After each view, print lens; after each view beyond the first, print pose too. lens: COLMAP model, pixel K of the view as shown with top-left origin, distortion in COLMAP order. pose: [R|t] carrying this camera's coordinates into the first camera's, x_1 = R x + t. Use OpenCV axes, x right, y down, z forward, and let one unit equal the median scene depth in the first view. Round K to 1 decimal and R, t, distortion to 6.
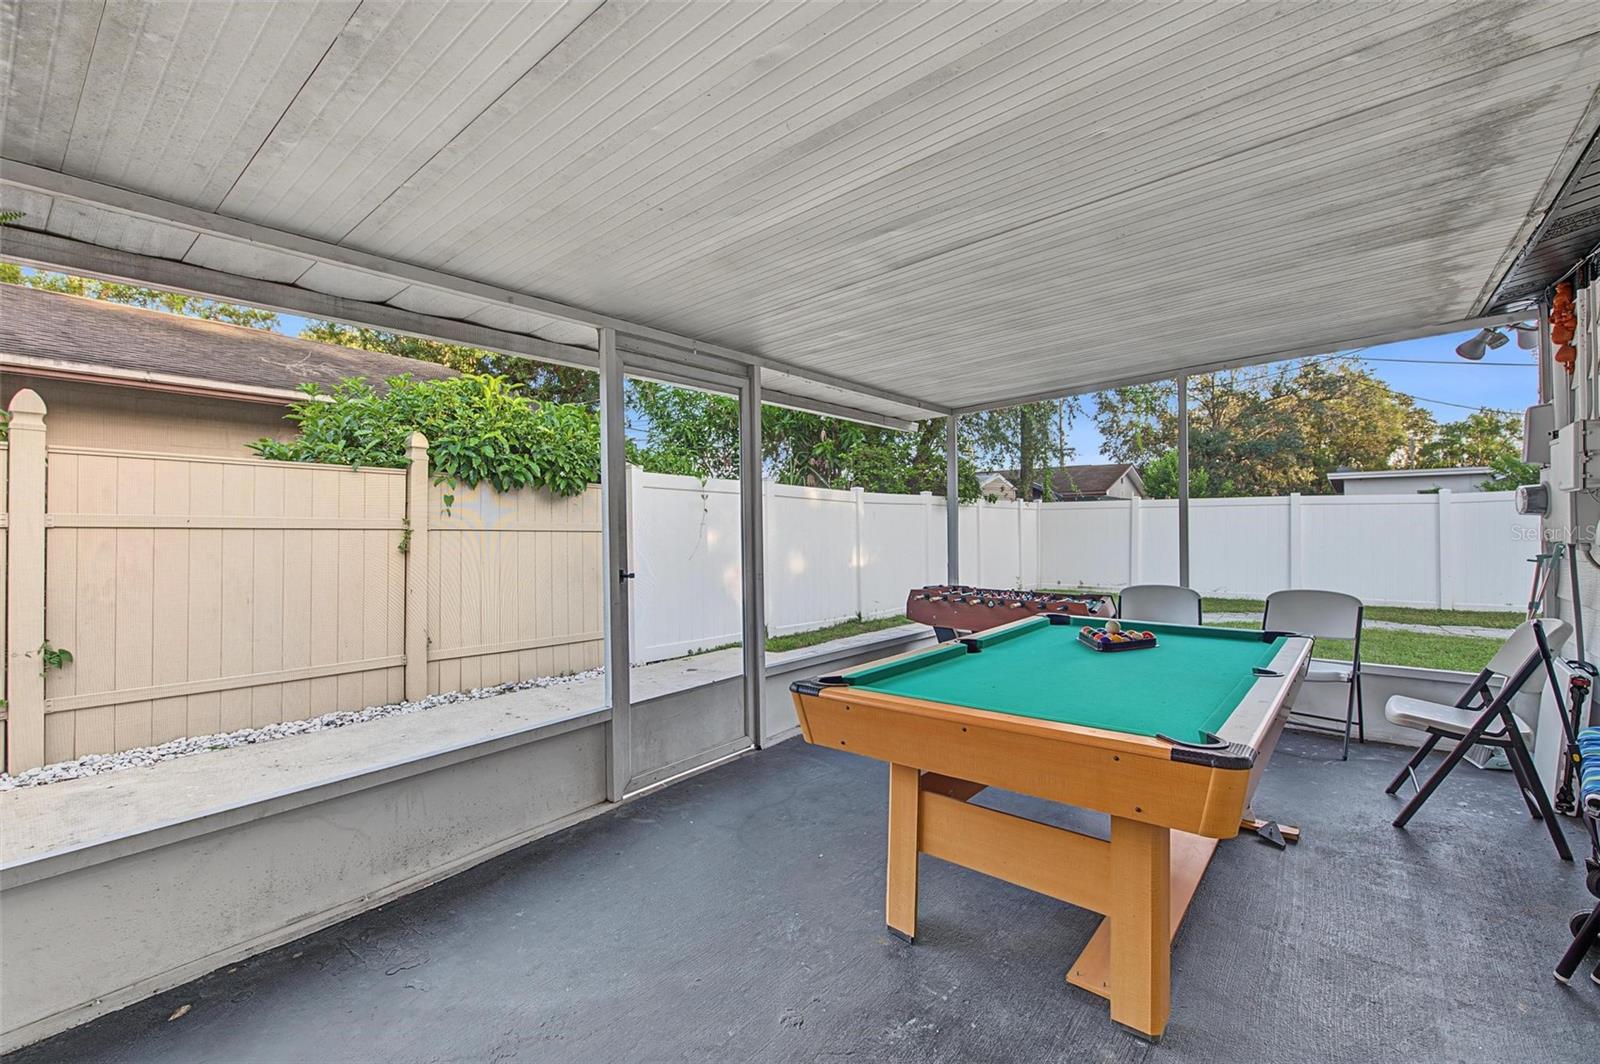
lens RADIAL K [[677.9, 0, 798.9], [0, 677.9, 530.7], [0, 0, 1]] dist [0.000625, -0.003132]
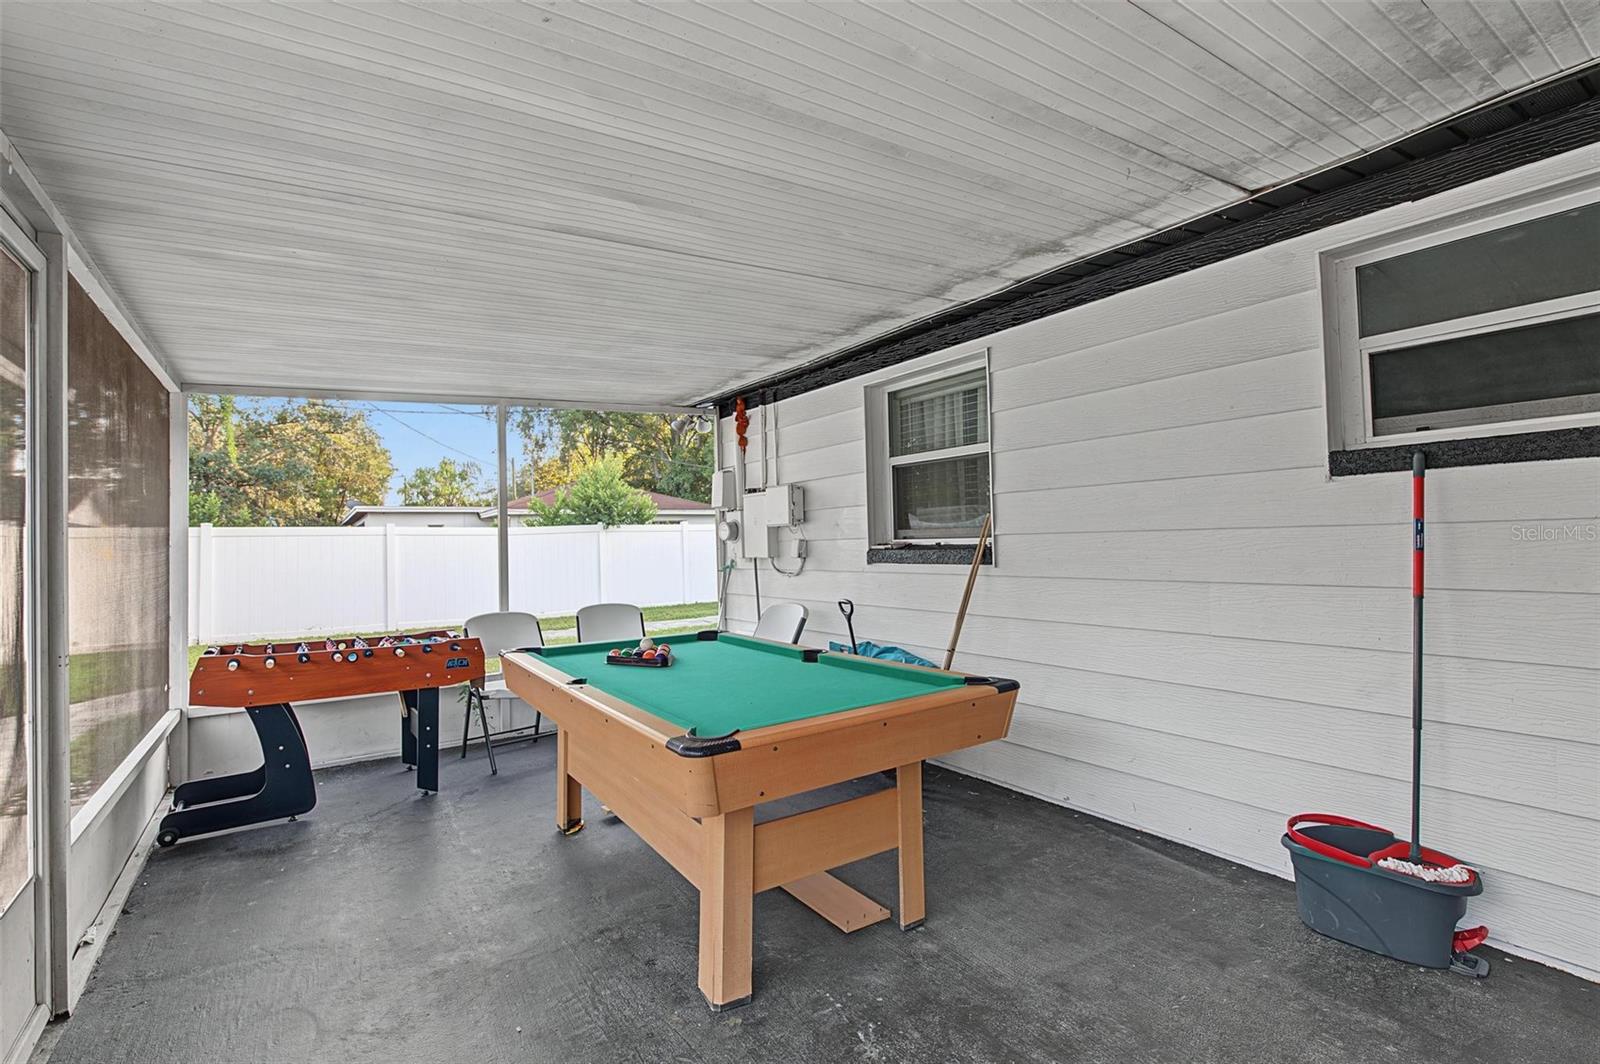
lens RADIAL K [[709.0, 0, 799.6], [0, 709.0, 528.1], [0, 0, 1]] dist [0.002059, -0.002242]
pose [[0.291748, 0.021406, 0.956256, -0.429307], [0.026541, 0.999183, -0.030464, 0.000426], [-0.956127, 0.034268, 0.290941, 0.367329]]
